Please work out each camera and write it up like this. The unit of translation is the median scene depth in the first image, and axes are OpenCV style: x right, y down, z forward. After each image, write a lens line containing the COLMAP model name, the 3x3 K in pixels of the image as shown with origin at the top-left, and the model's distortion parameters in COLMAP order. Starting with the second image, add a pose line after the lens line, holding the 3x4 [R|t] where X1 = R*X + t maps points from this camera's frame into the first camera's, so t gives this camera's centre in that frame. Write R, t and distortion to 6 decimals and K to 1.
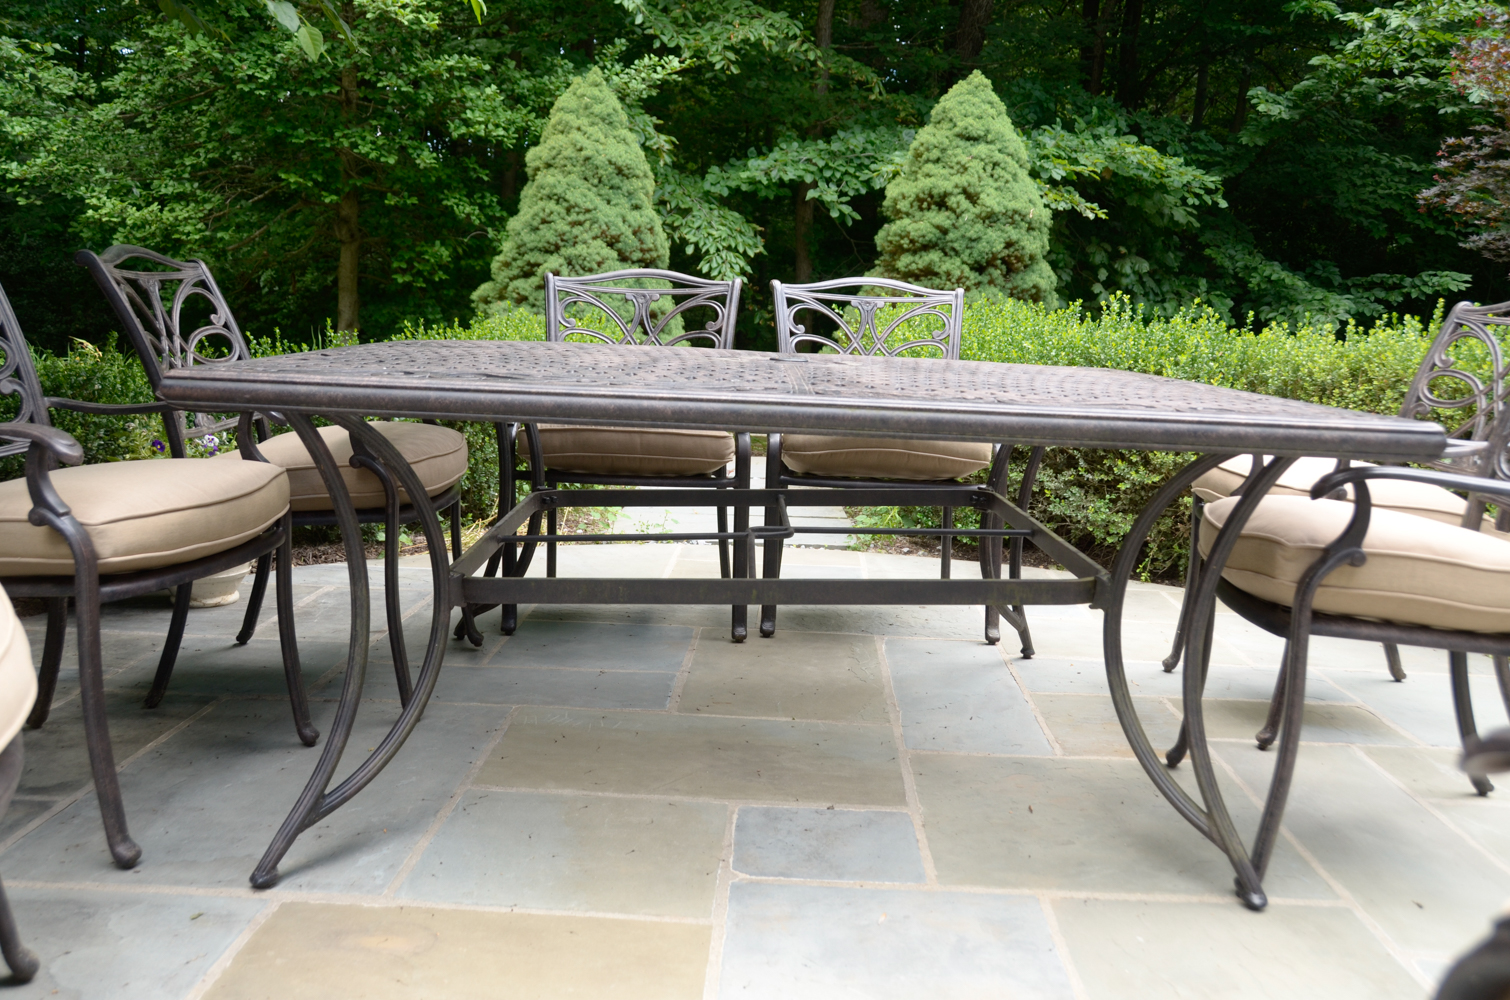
lens RADIAL K [[1389.0, 0, 748.9], [0, 1389.0, 524.8], [0, 0, 1]] dist [-0.083533, 0.163165]
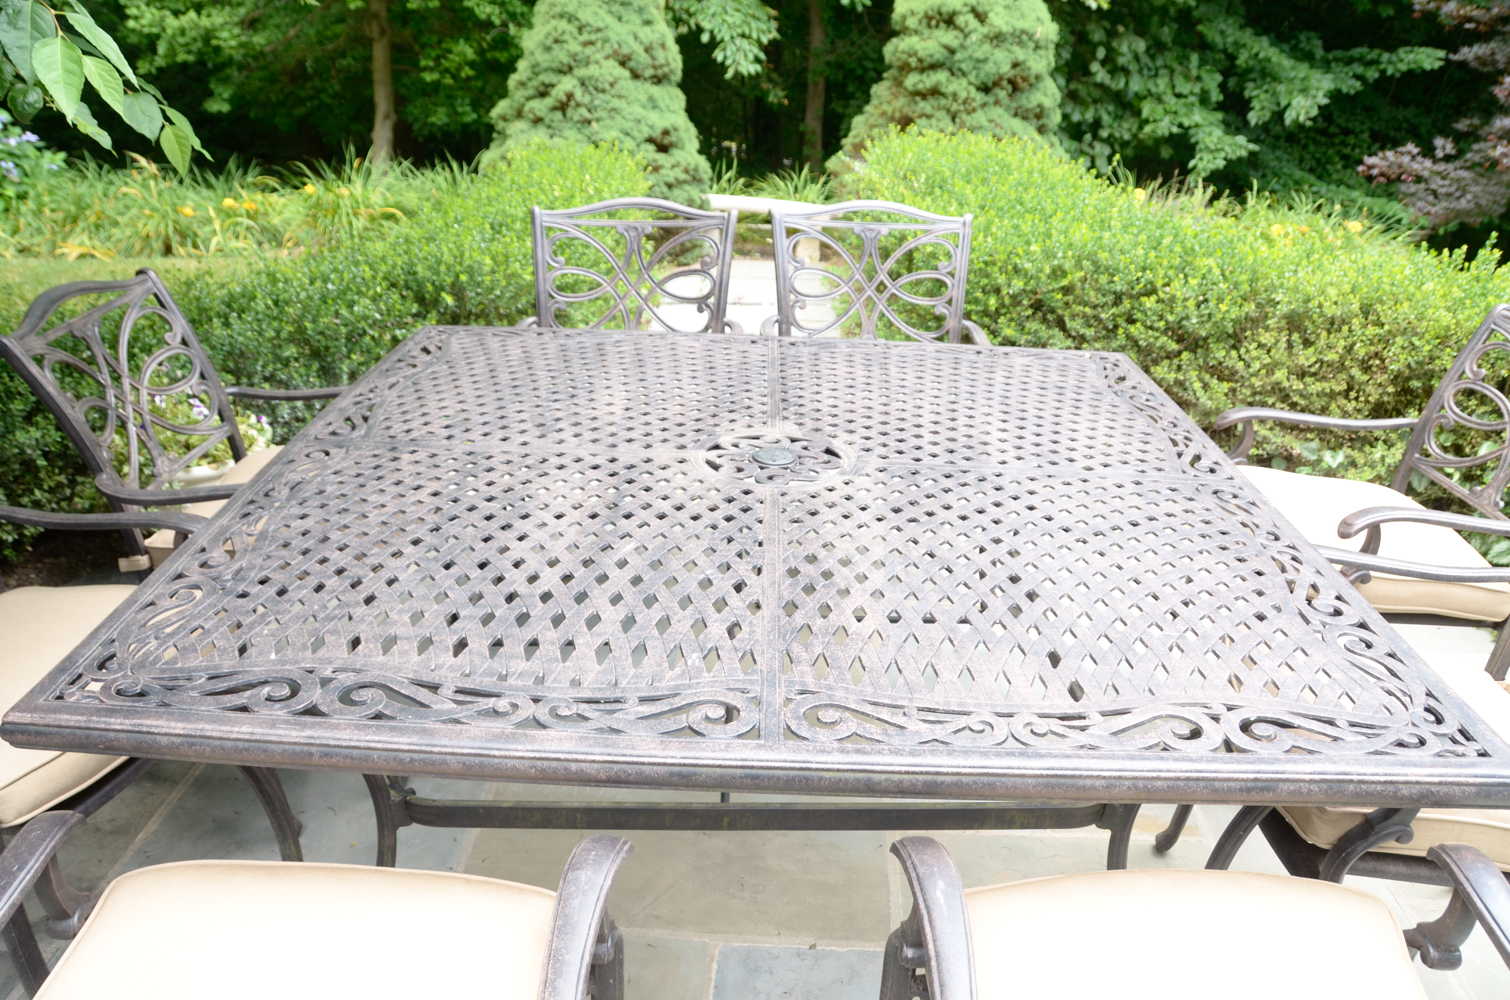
lens RADIAL K [[1195.2, 0, 752.3], [0, 1195.2, 534.0], [0, 0, 1]] dist [-0.157938, 0.126621]
pose [[0.999870, -0.000002, -0.016155, 0.015764], [0.004167, 0.966195, 0.257777, -0.155397], [0.015608, -0.257811, 0.966069, 0.147346]]
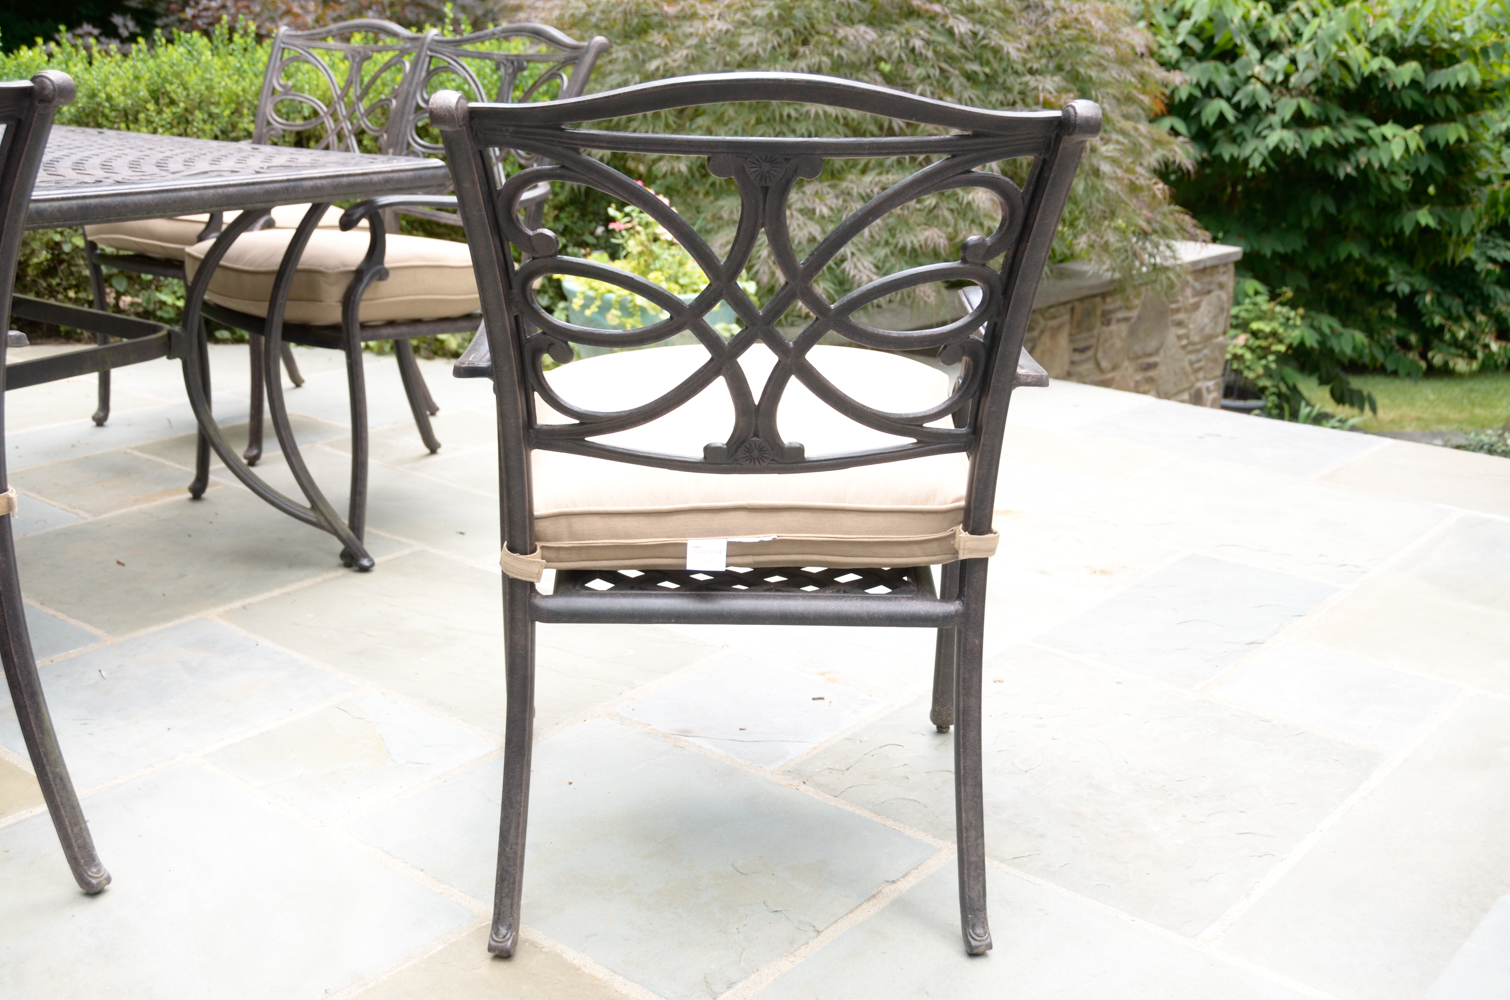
lens RADIAL K [[1671.4, 0, 755.0], [0, 1671.4, 500.0], [0, 0, 1]] dist [-0.026007, 0.241045]
pose [[0.632244, -0.260741, 0.729577, -0.219989], [0.149202, 0.965018, 0.215588, -0.023505], [-0.760268, -0.027449, 0.649030, -0.105398]]
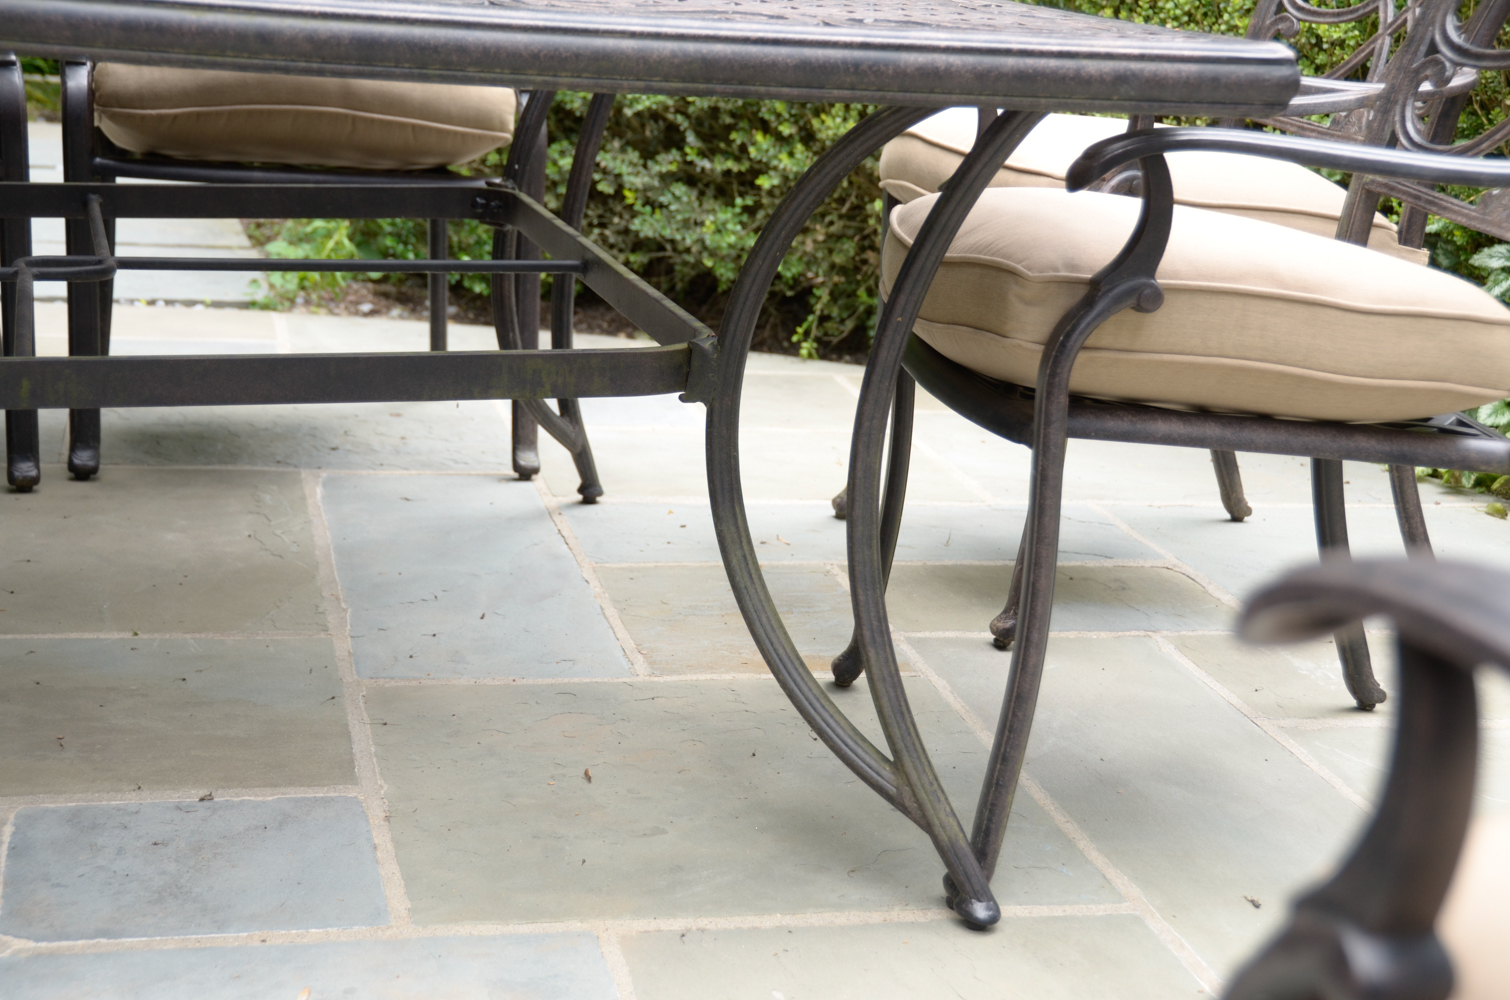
lens RADIAL K [[2603.8, 0, 733.3], [0, 2603.8, 527.2], [0, 0, 1]] dist [0.299493, 0.217543]
pose [[0.970785, -0.039046, 0.236751, 0.010548], [0.015515, 0.994821, 0.100453, 0.003362], [-0.239447, -0.093845, 0.966363, 0.000887]]
